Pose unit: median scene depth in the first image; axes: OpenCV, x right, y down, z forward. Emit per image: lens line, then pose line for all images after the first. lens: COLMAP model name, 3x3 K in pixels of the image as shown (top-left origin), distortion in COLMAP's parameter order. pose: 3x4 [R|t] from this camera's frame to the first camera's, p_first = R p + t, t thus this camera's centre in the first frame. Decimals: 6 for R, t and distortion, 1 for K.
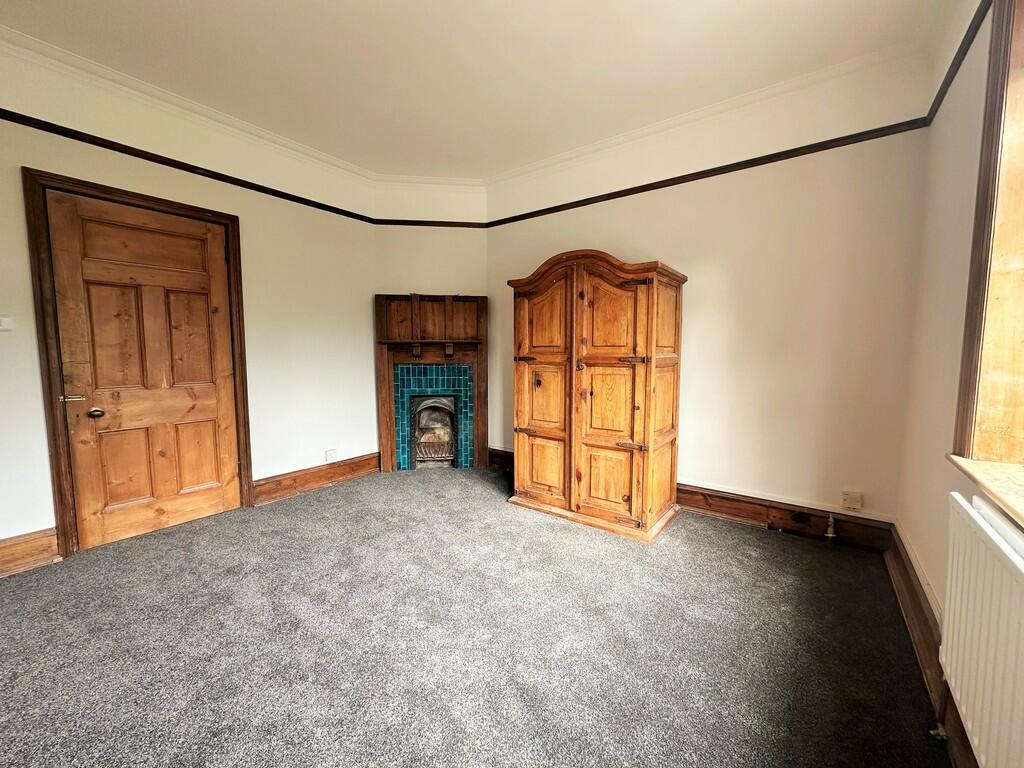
lens RADIAL K [[409.7, 0, 511.9], [0, 409.7, 380.3], [0, 0, 1]] dist [-0.002307, 0.001651]
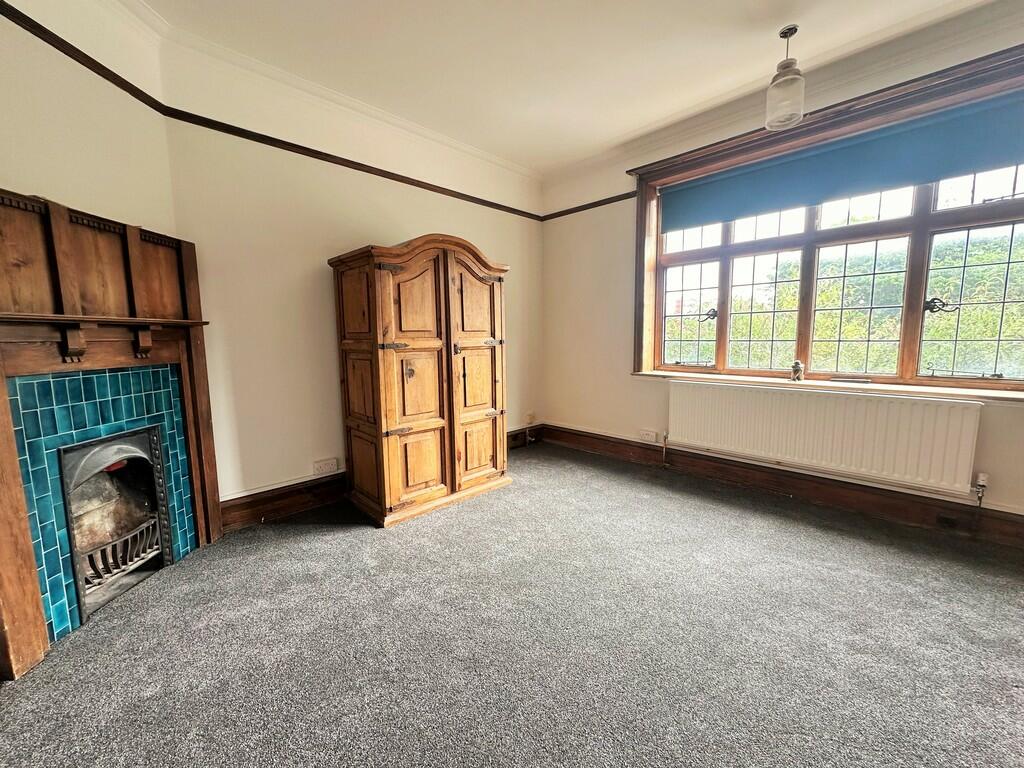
lens RADIAL K [[409.7, 0, 512.4], [0, 409.7, 383.0], [0, 0, 1]] dist [-0.002307, 0.001651]
pose [[0.143270, -0.112956, 0.983217, -0.768401], [0.089263, 0.990891, 0.100831, -0.040926], [-0.985650, 0.073318, 0.152047, 0.650495]]
